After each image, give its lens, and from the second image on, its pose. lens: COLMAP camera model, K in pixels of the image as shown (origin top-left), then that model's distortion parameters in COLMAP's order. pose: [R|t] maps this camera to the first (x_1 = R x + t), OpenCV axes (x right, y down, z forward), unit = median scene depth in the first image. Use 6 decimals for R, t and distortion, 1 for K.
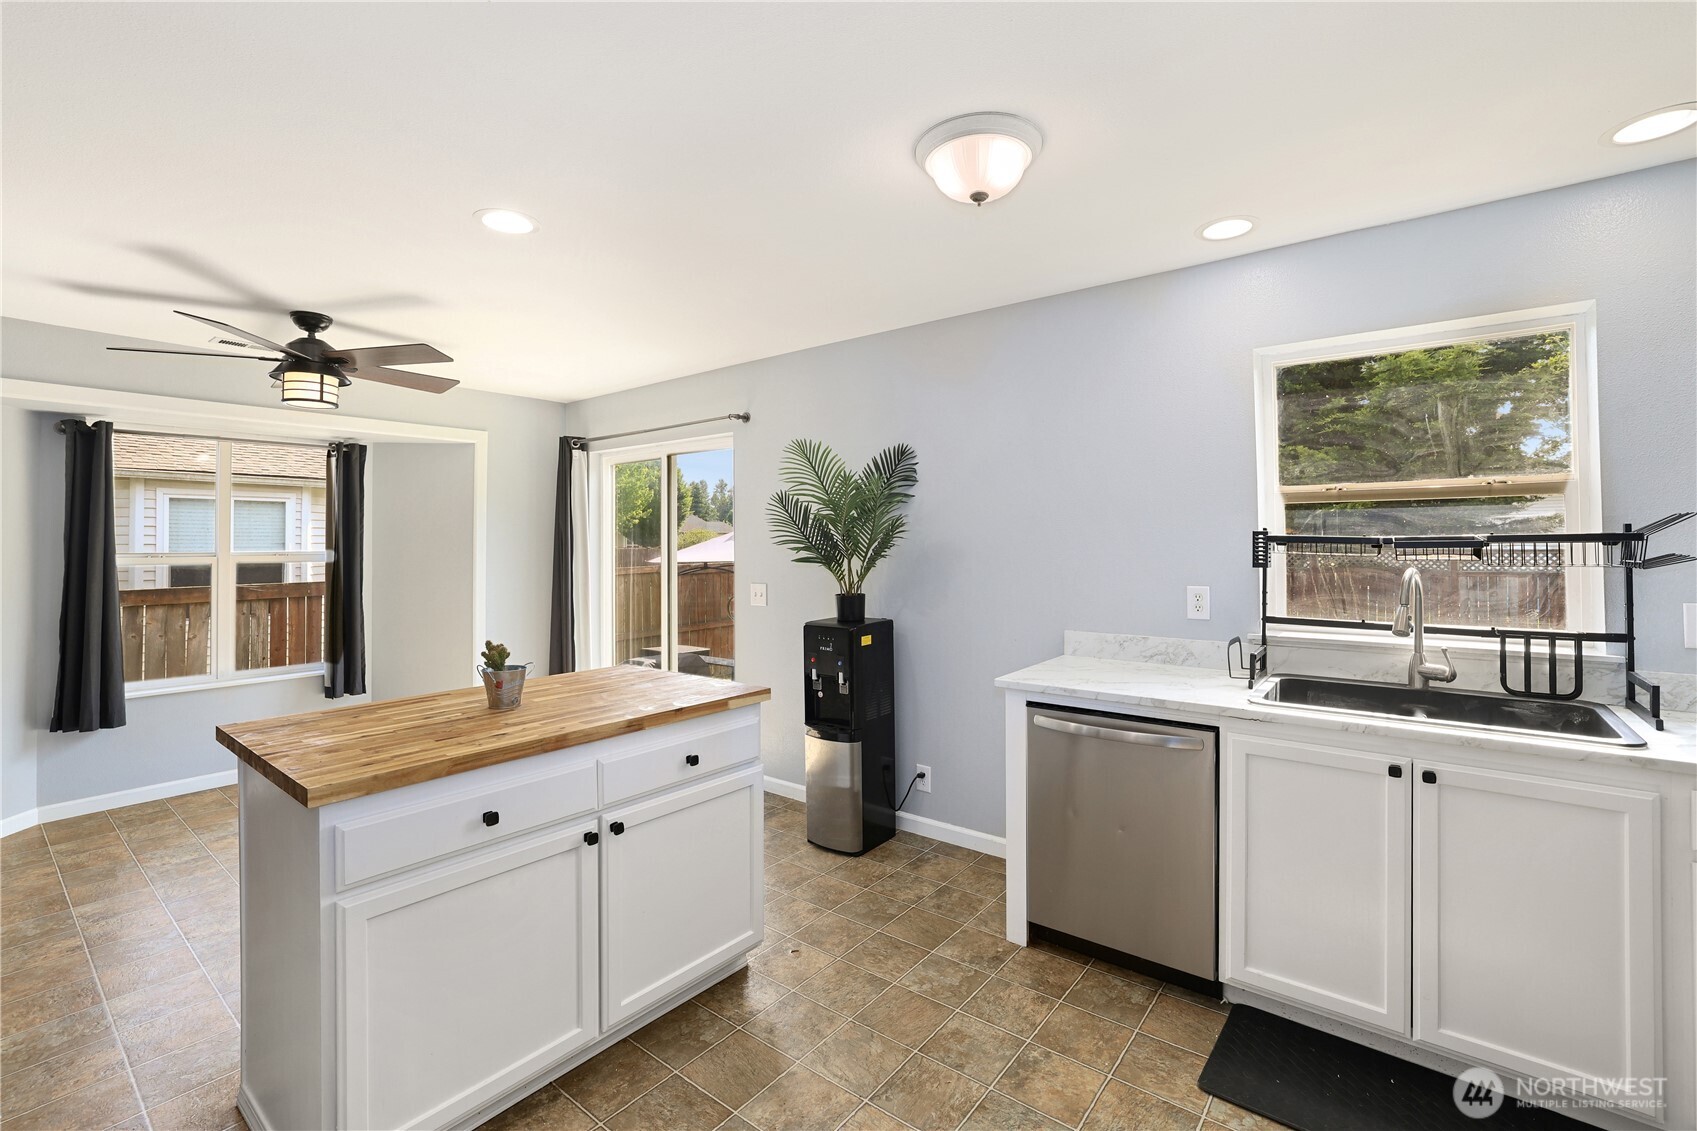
lens RADIAL K [[725.4, 0, 829.1], [0, 725.4, 542.2], [0, 0, 1]] dist [-0.027144, 0.003208]
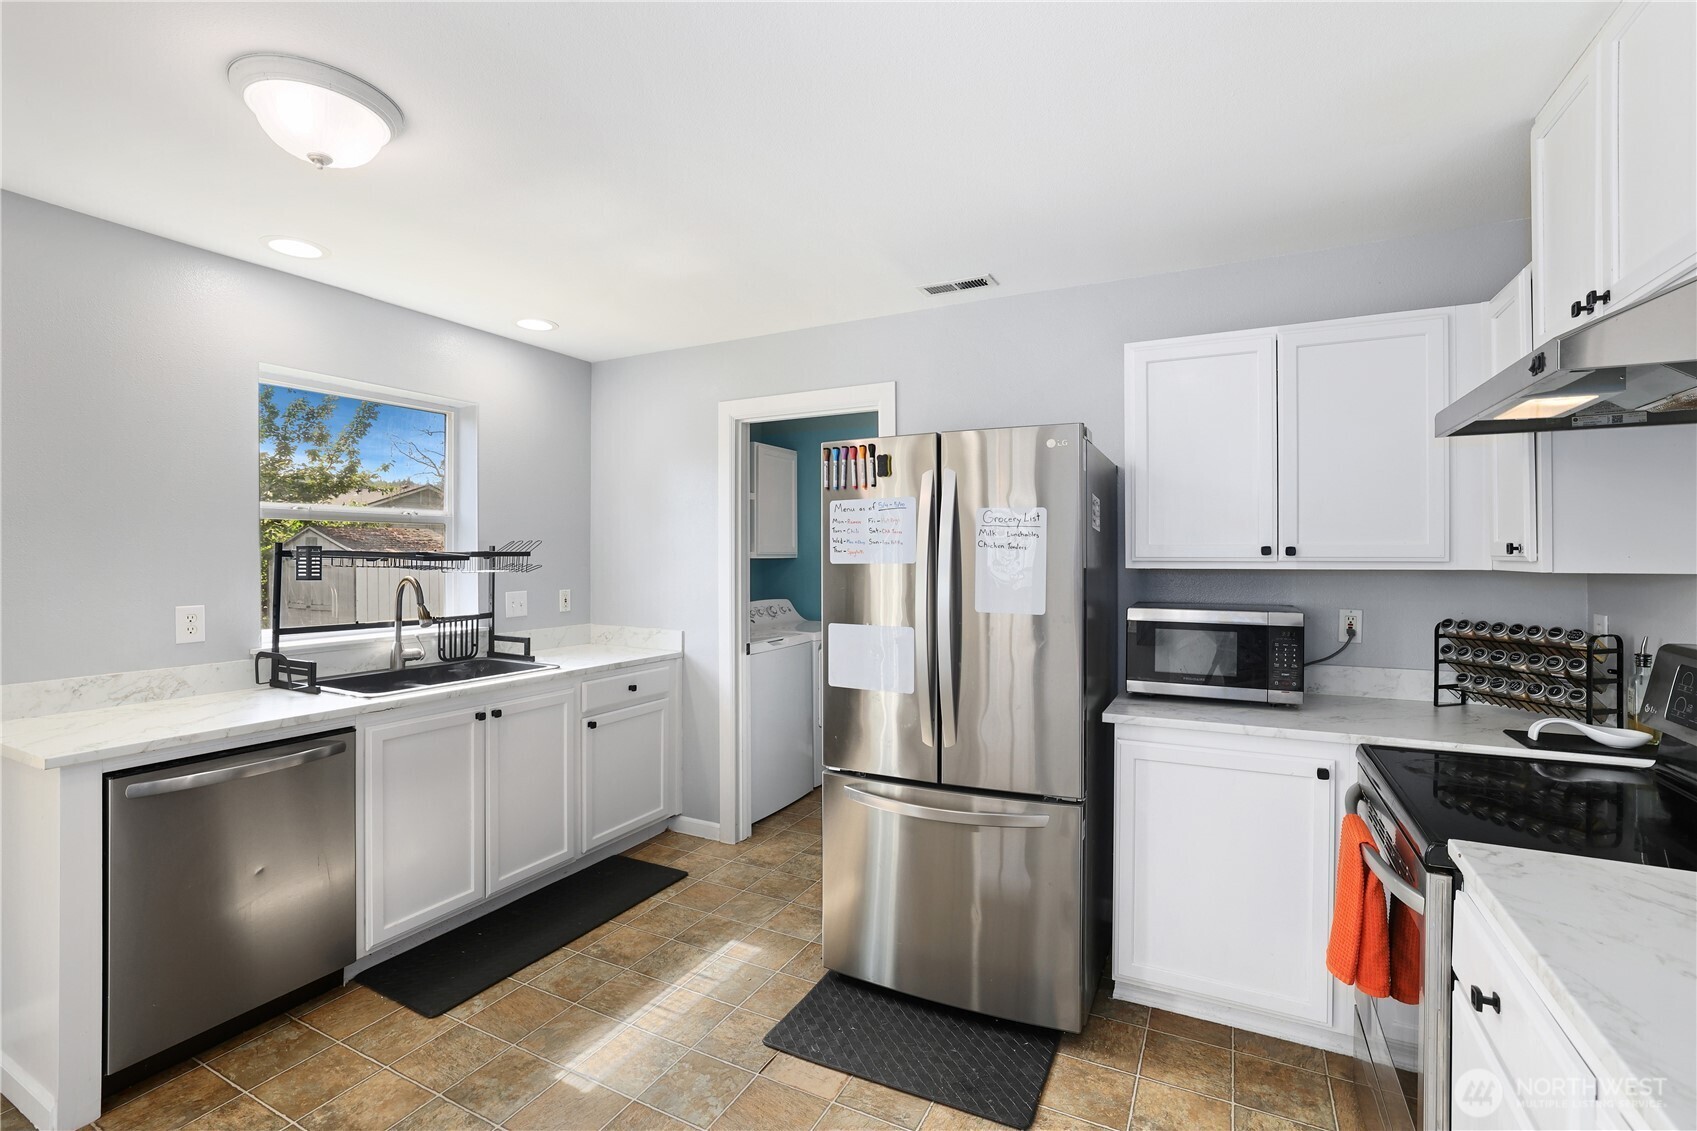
lens RADIAL K [[750.0, 0, 851.7], [0, 750.0, 560.0], [0, 0, 1]] dist [-0.028905, 0.006574]
pose [[-0.206067, 0.000661, 0.978538, -0.406030], [0.001971, 0.999998, -0.000260, 0.004486], [-0.978536, 0.001876, -0.206068, 0.281440]]
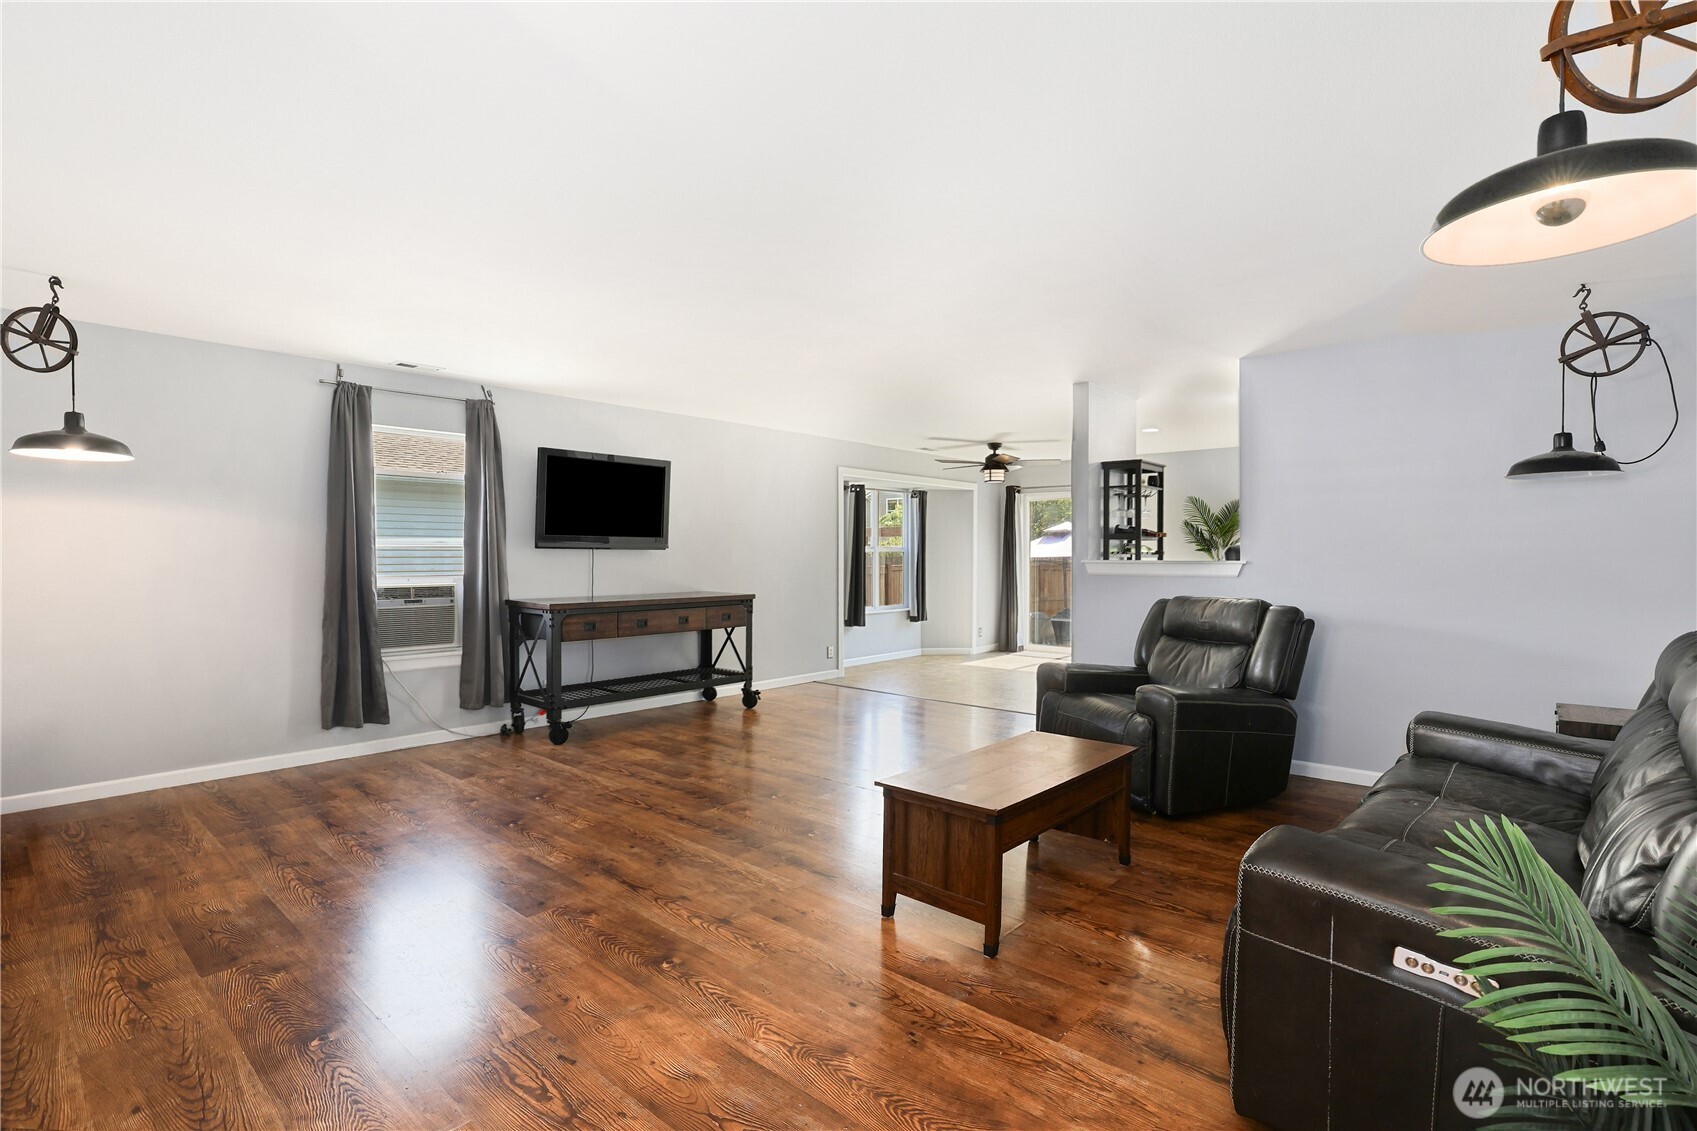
lens RADIAL K [[813.8, 0, 848.0], [0, 813.8, 576.3], [0, 0, 1]] dist [-0.027197, -0.000045]
pose [[0.999278, 0.008071, -0.037131, -0.981477], [-0.007008, 0.999564, 0.028678, 0.038745], [0.037346, -0.028397, 0.998899, -1.506634]]
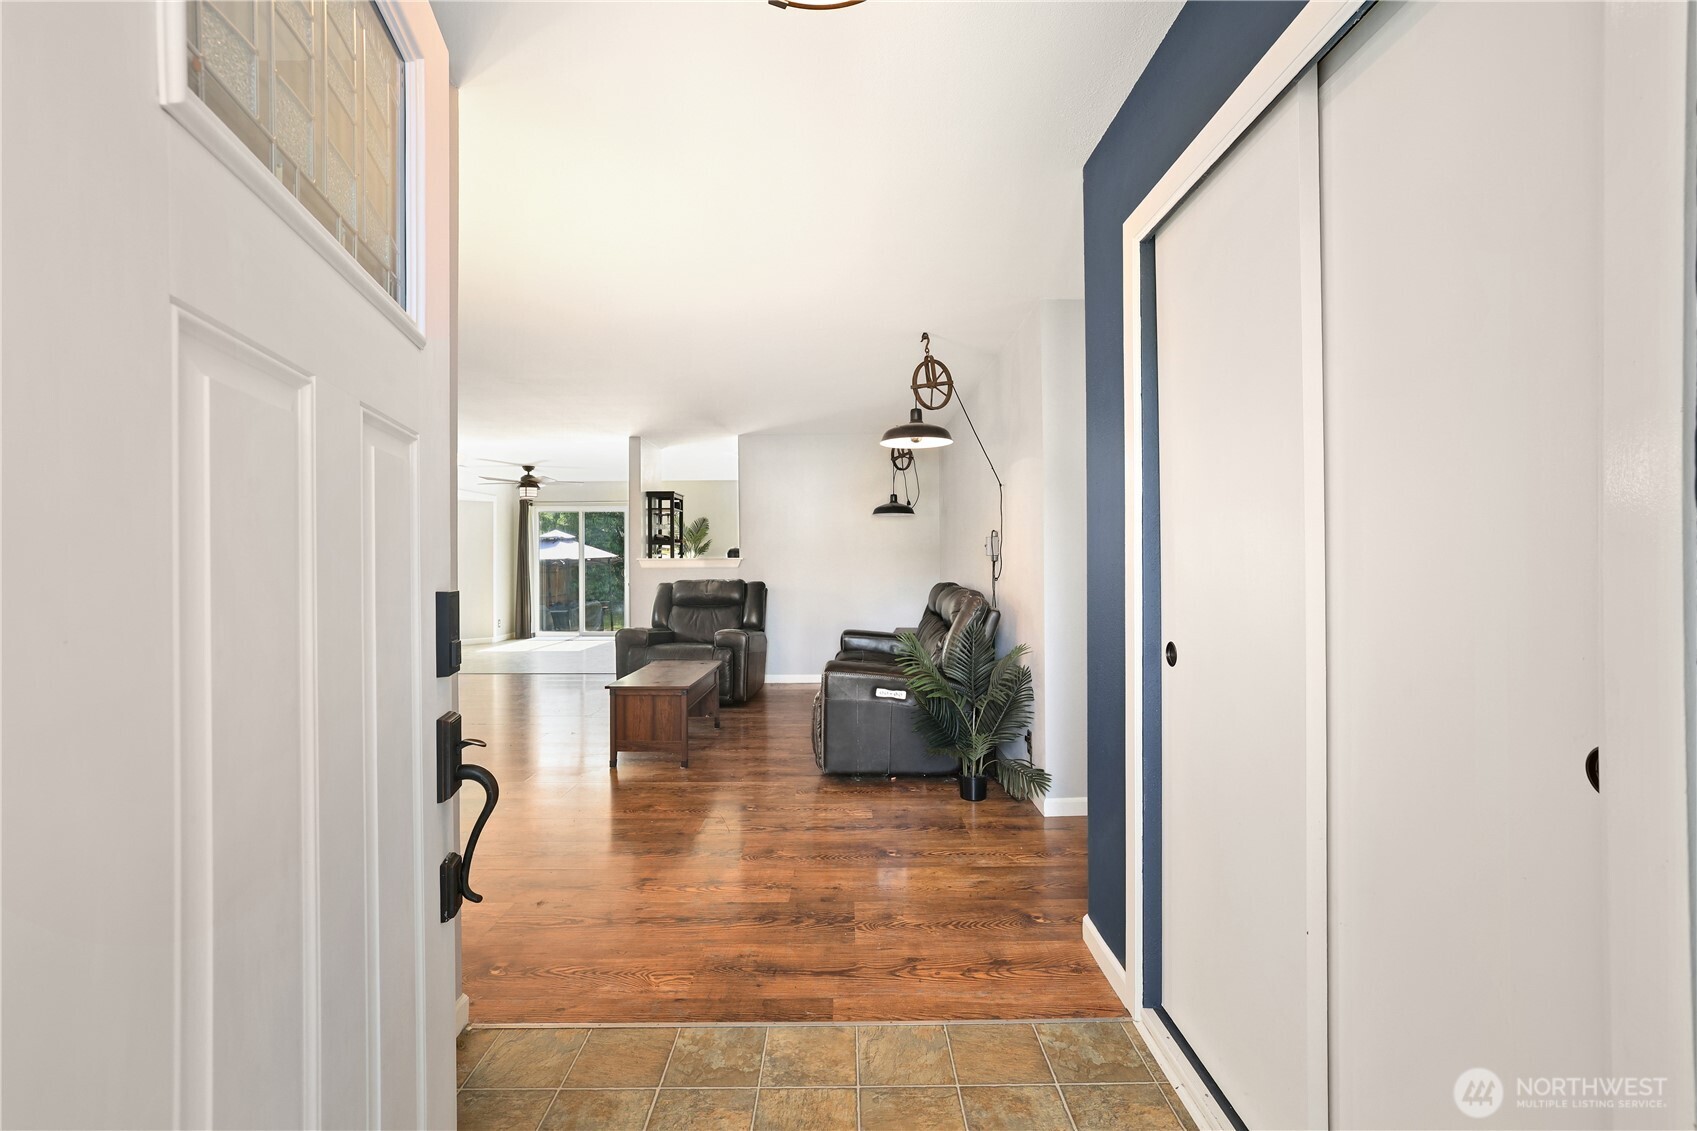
lens RADIAL K [[750.0, 0, 855.0], [0, 750.0, 558.2], [0, 0, 1]] dist [-0.028905, 0.006574]
pose [[0.770162, 0.001993, 0.637845, -1.451329], [0.000124, 0.999995, -0.003274, 0.055026], [-0.637848, 0.002601, 0.770158, -1.925228]]
